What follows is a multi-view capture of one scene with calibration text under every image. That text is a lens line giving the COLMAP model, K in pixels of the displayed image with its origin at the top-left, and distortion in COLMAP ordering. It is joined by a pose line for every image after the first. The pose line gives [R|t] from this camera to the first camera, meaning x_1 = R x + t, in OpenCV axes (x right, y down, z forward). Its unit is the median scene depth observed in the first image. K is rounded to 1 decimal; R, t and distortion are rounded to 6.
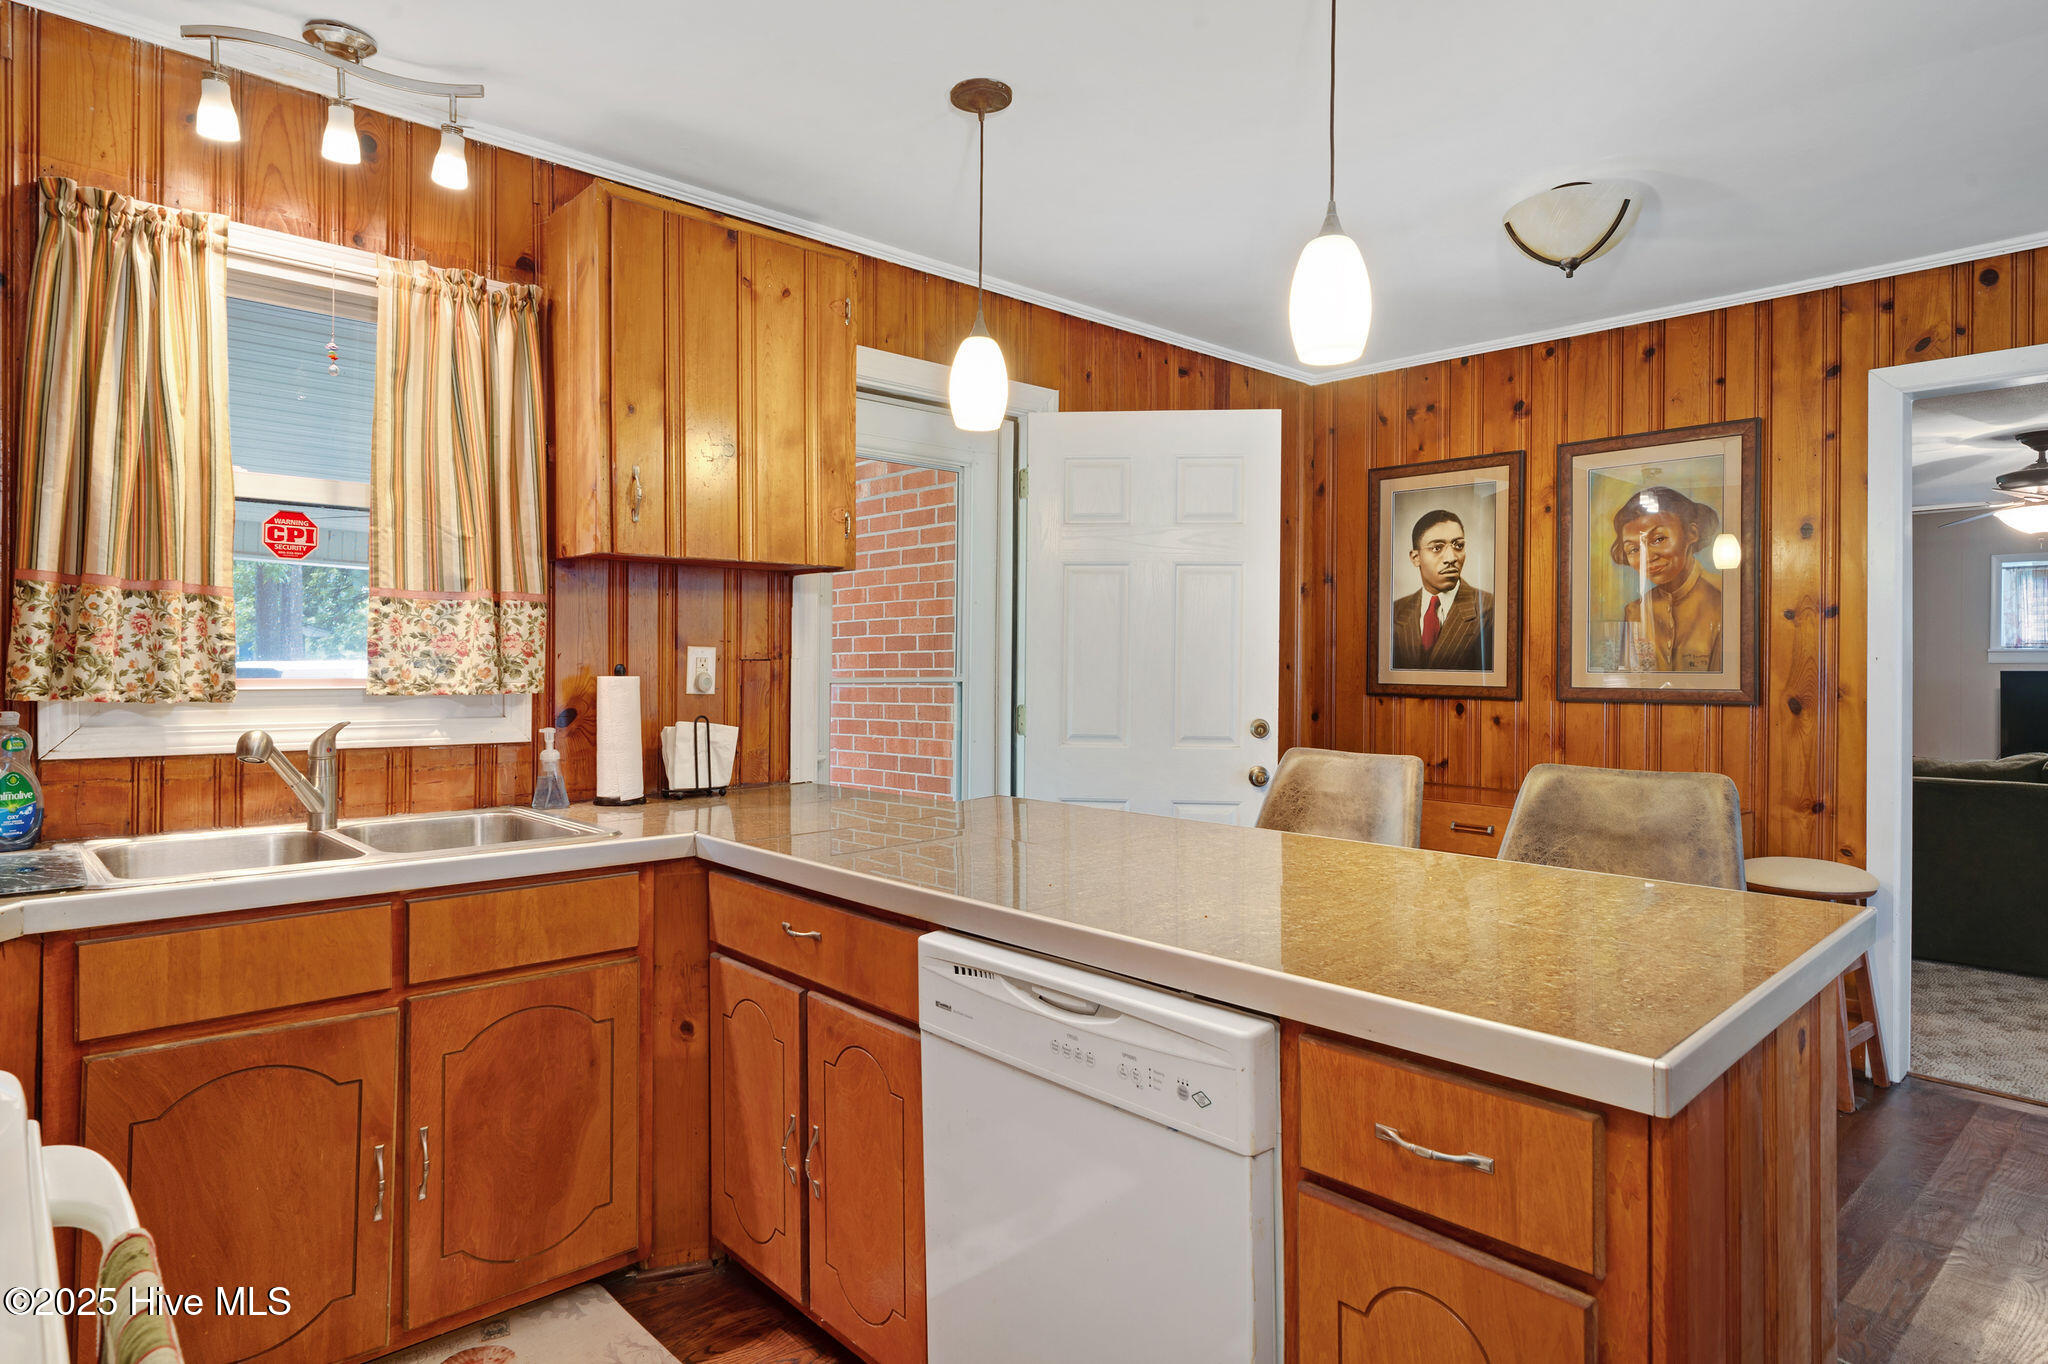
lens RADIAL K [[1136.5, 0, 1016.8], [0, 1136.5, 660.5], [0, 0, 1]] dist [-0.003379, 0.002551]
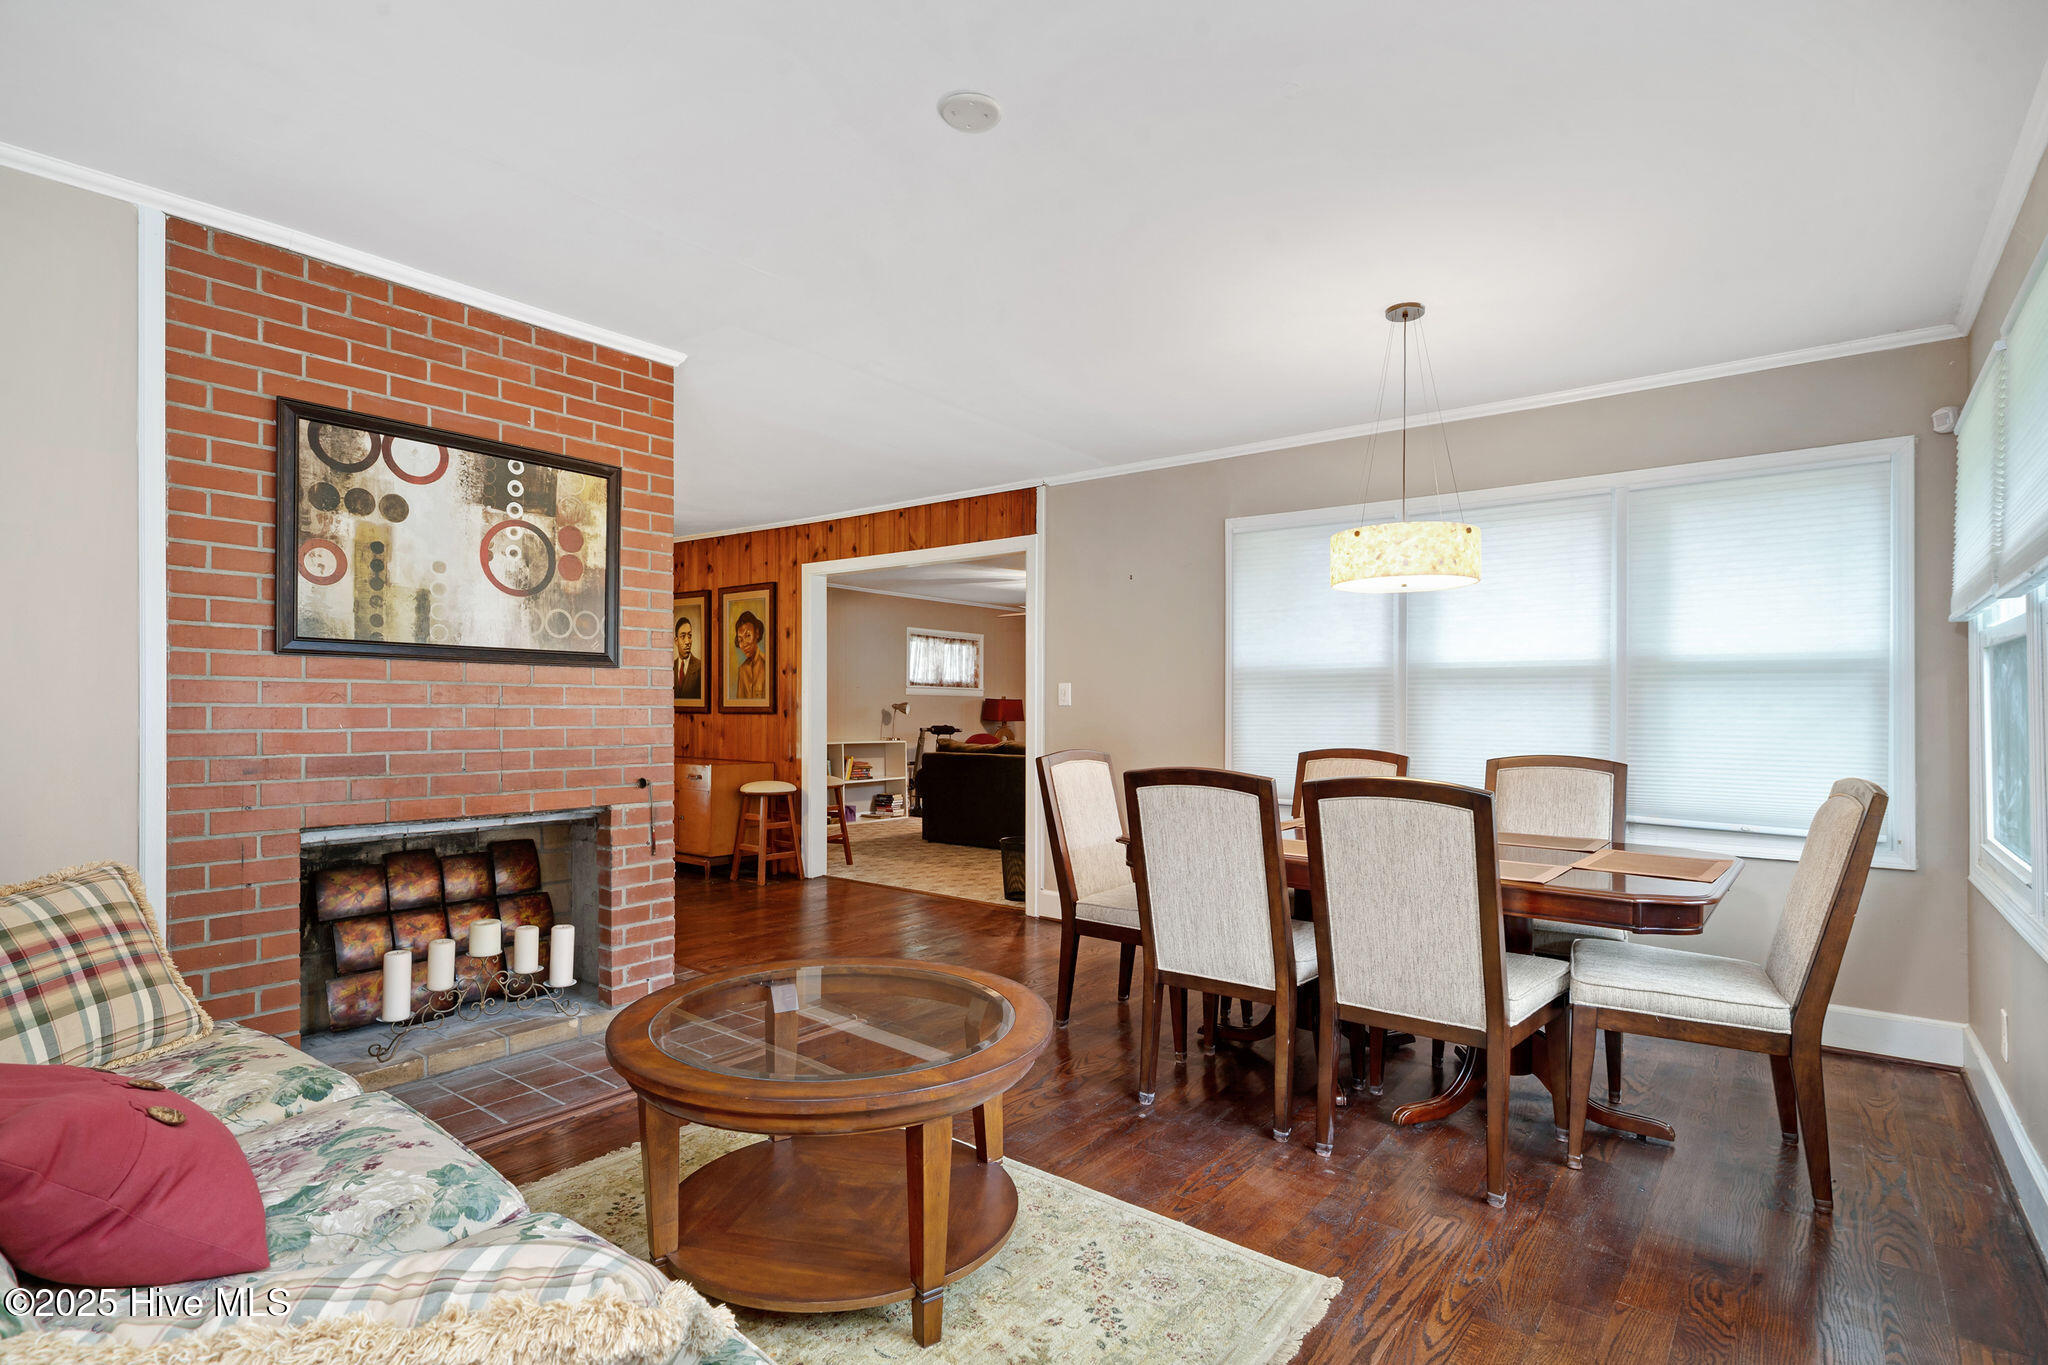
lens RADIAL K [[1002.3, 0, 1038.2], [0, 1002.3, 690.8], [0, 0, 1]] dist [0.000146, 0.001139]
pose [[0.982640, -0.005277, 0.185447, 0.699478], [0.007168, 0.999929, -0.009526, 0.015151], [-0.185383, 0.010690, 0.982608, -0.860941]]
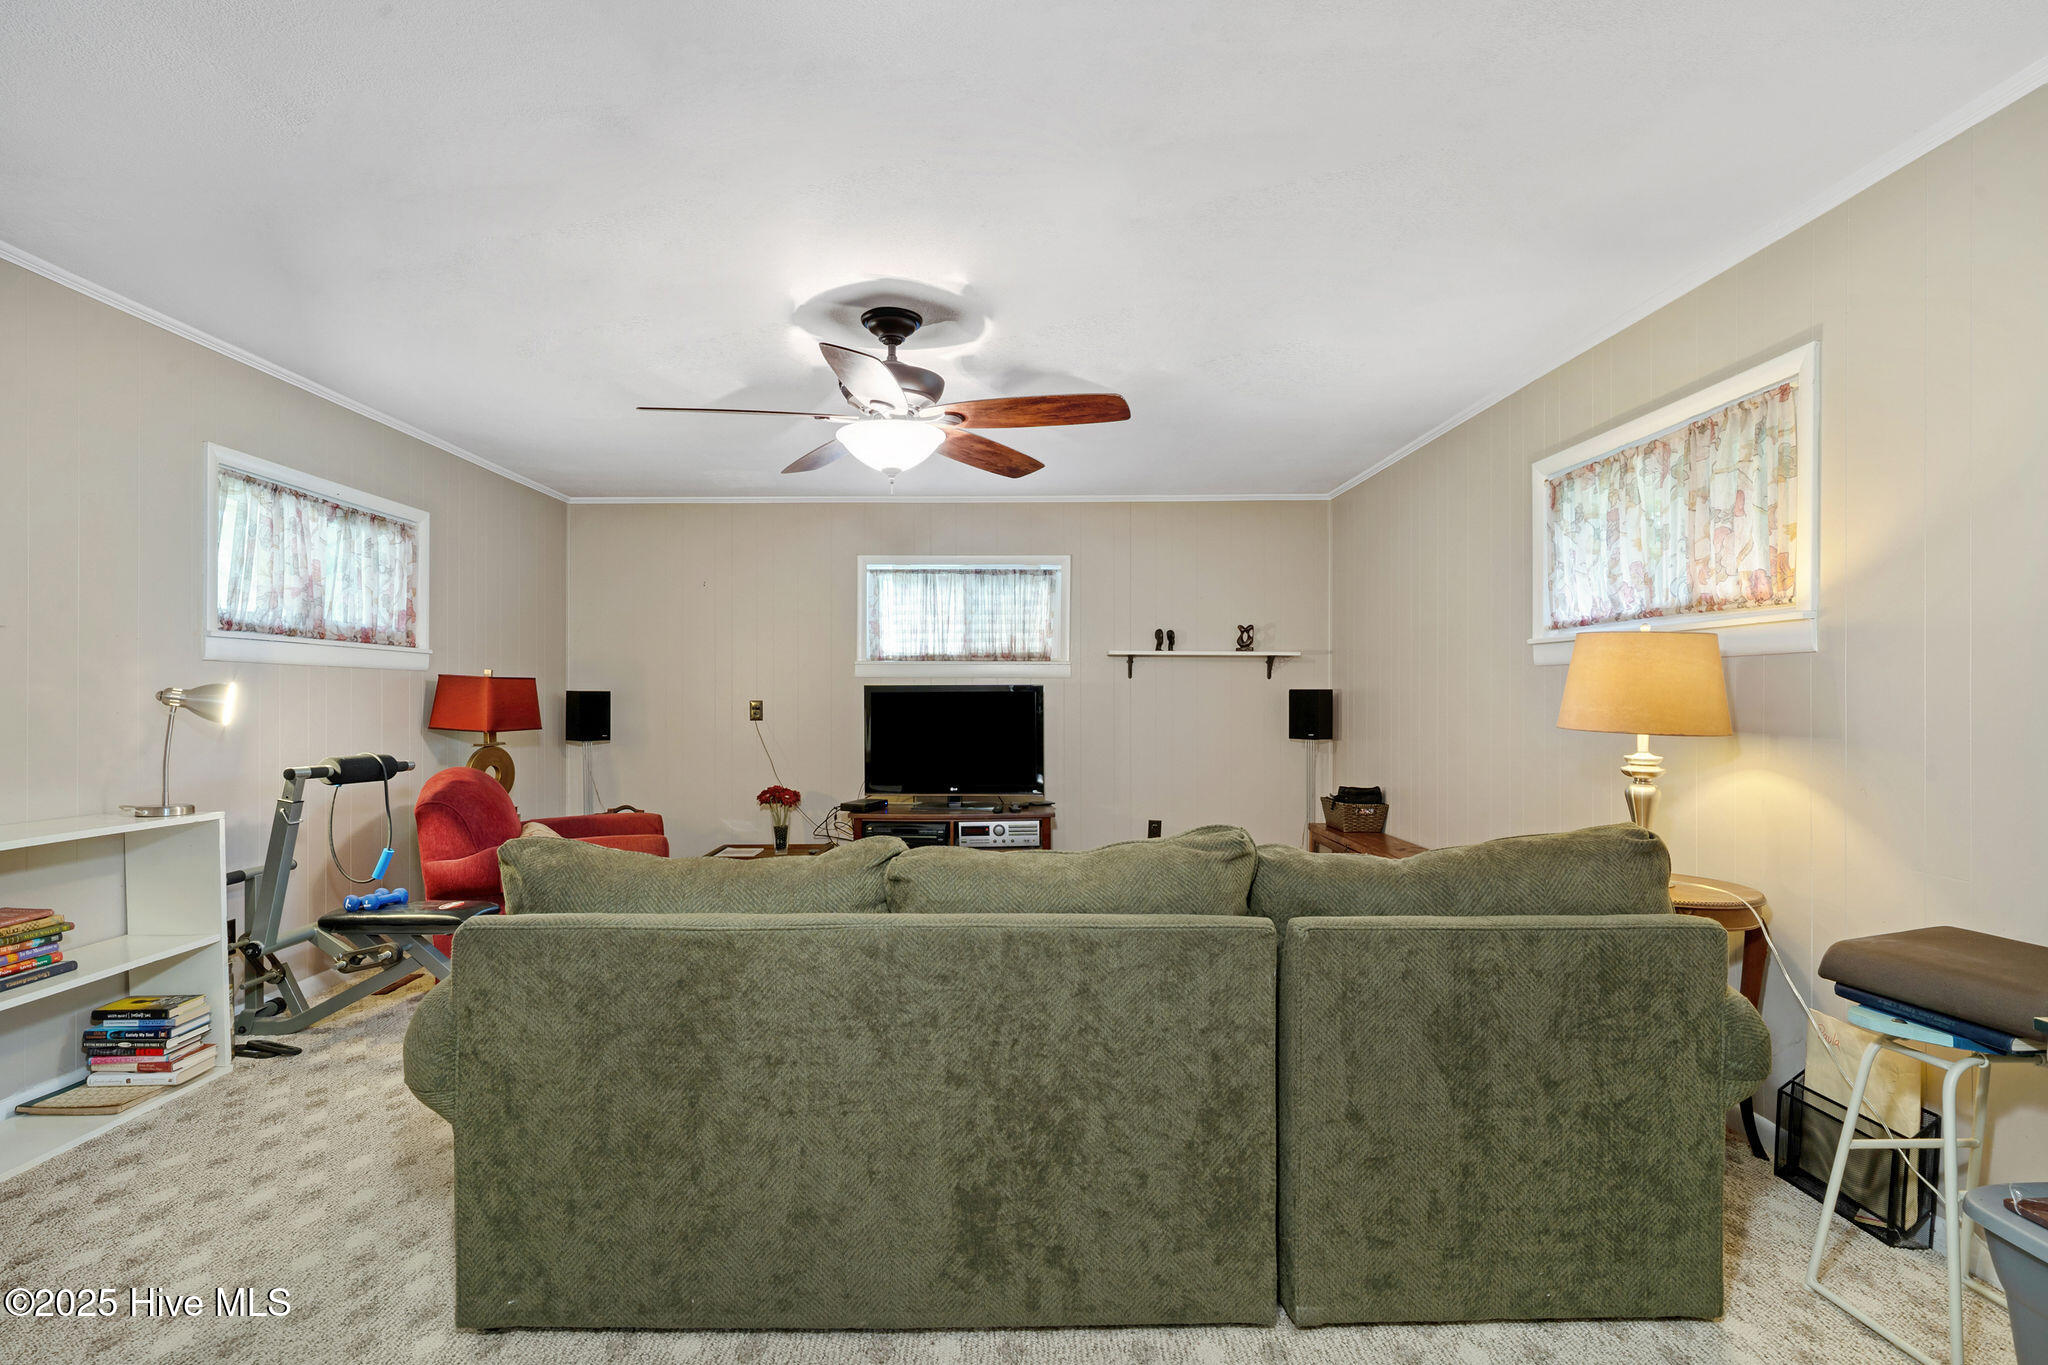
lens RADIAL K [[1002.3, 0, 1027.1], [0, 1002.3, 687.9], [0, 0, 1]] dist [0.000146, 0.001139]
pose [[0.660555, -0.000581, 0.750777, 0.673407], [-0.006382, 0.999959, 0.006390, 0.011943], [-0.750750, -0.009012, 0.660525, 0.720012]]
